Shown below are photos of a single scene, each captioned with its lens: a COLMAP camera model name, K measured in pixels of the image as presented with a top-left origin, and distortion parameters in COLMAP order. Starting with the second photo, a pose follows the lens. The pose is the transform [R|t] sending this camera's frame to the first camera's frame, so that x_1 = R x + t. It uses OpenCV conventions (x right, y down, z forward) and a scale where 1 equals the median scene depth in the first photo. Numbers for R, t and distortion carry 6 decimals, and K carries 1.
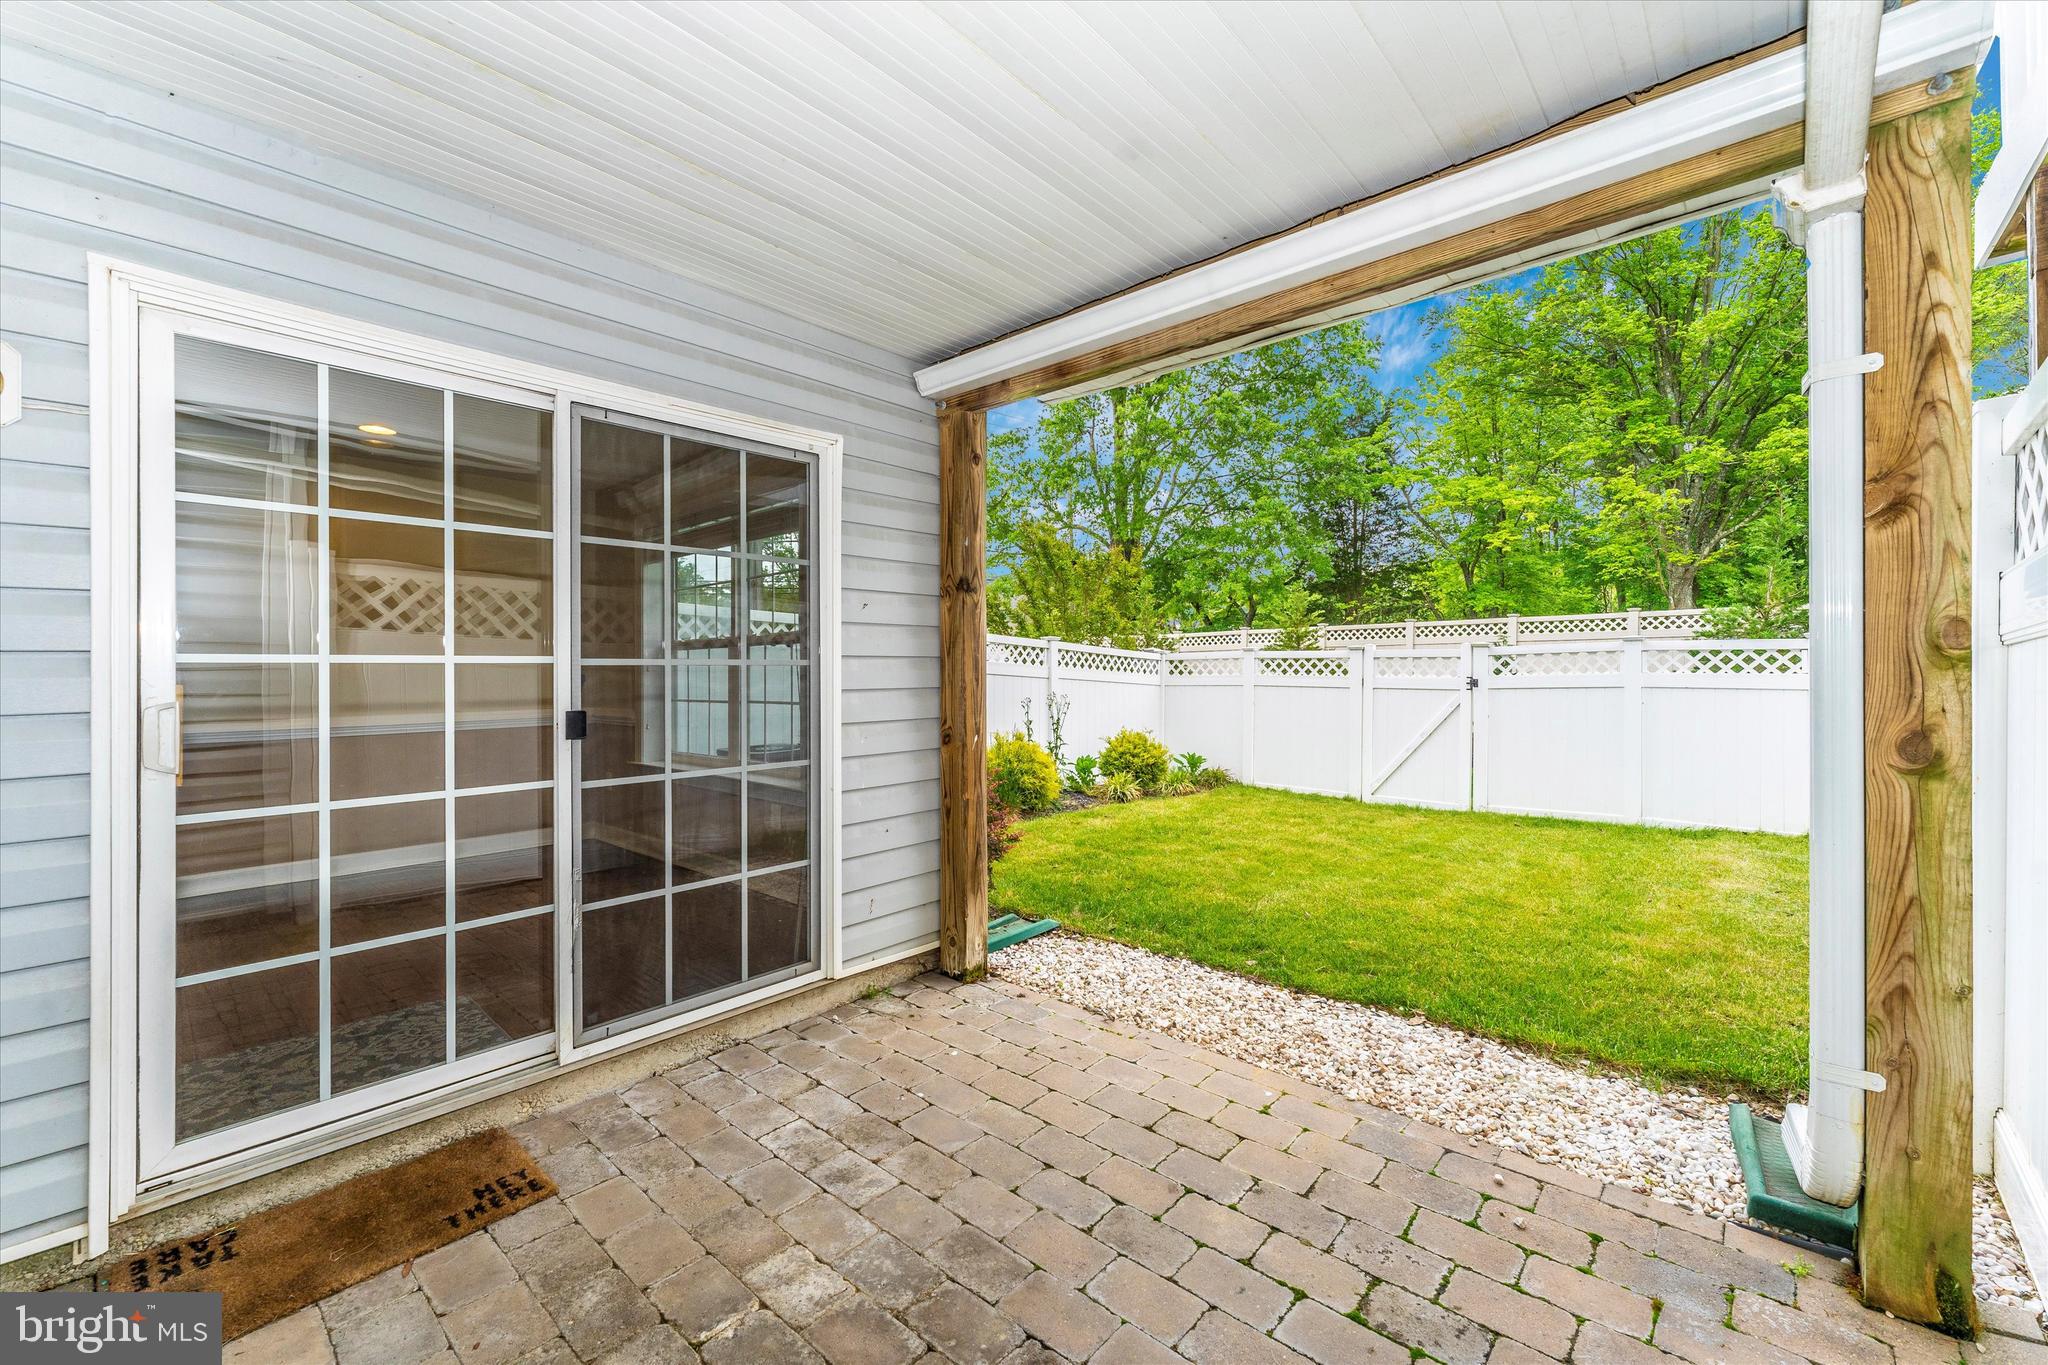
lens RADIAL K [[815.6, 0, 1024.9], [0, 815.6, 687.2], [0, 0, 1]] dist [-0.000215, -0.000053]
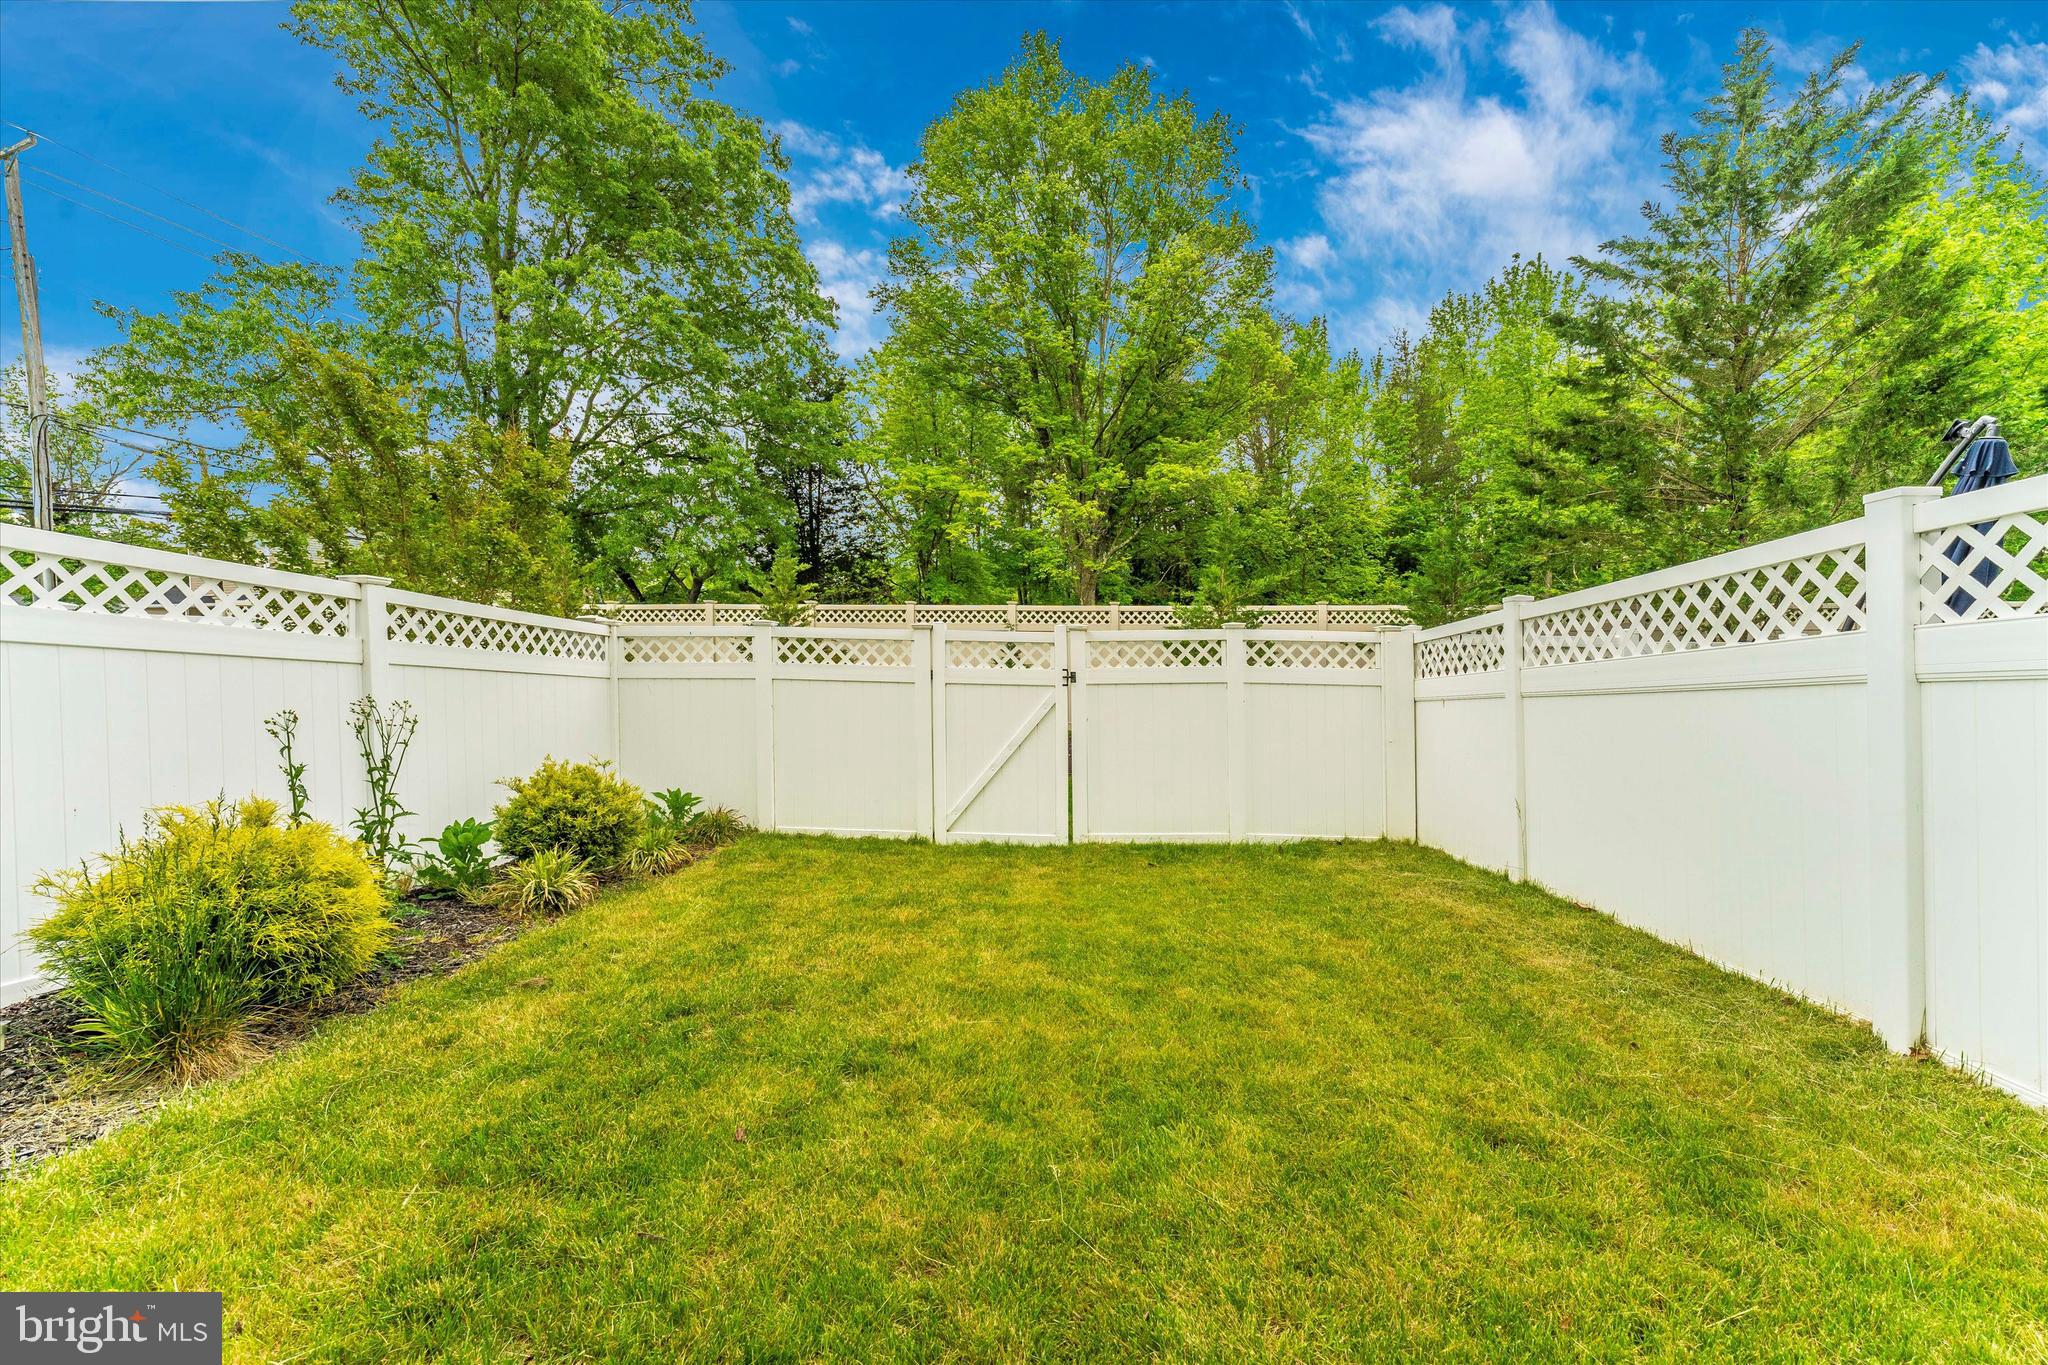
lens RADIAL K [[812.2, 0, 1025.3], [0, 812.2, 722.7], [0, 0, 1]] dist [0.001272, 0.000026]
pose [[0.776306, -0.033028, 0.629490, 0.027114], [-0.003010, 0.998421, 0.056096, -0.004293], [-0.630349, -0.045442, 0.774981, 0.361492]]
